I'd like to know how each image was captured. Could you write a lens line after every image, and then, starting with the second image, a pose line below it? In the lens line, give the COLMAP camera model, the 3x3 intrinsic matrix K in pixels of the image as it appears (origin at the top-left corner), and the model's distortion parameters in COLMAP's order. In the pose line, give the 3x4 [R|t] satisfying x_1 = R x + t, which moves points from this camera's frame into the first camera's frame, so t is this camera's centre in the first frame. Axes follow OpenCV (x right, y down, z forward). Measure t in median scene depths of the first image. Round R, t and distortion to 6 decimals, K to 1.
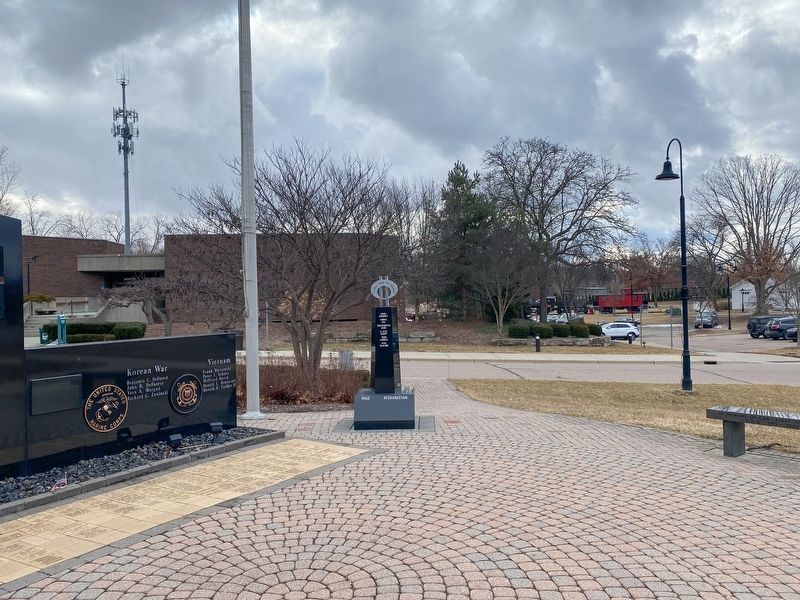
lens RADIAL K [[678.2, 0, 402.2], [0, 678.2, 289.8], [0, 0, 1]] dist [0.184303, -0.000325]
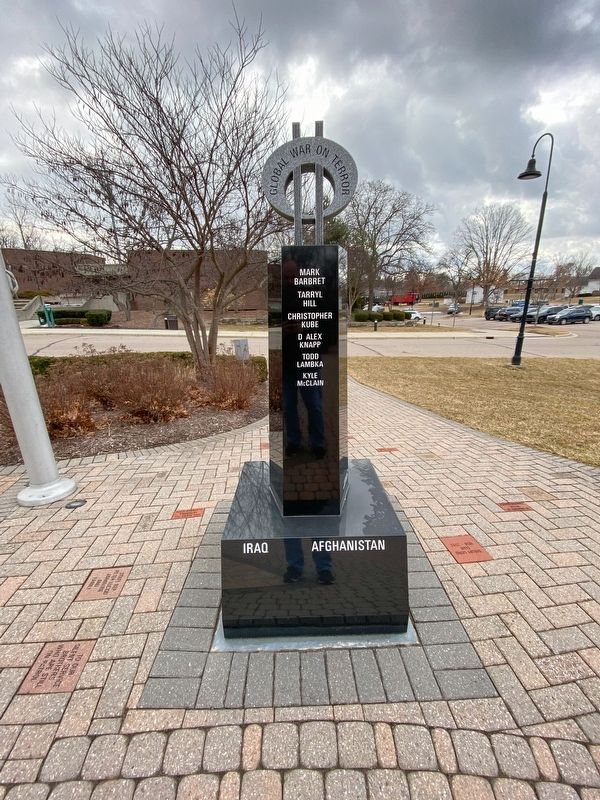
lens RADIAL K [[323.7, 0, 300.0], [0, 323.7, 400.0], [0, 0, 1]] dist [-0.007501, -0.000382]
pose [[0.998207, -0.014526, 0.058074, -0.010760], [-0.004223, 0.950605, 0.310375, 0.011682], [-0.059714, -0.310064, 0.948839, 0.228863]]
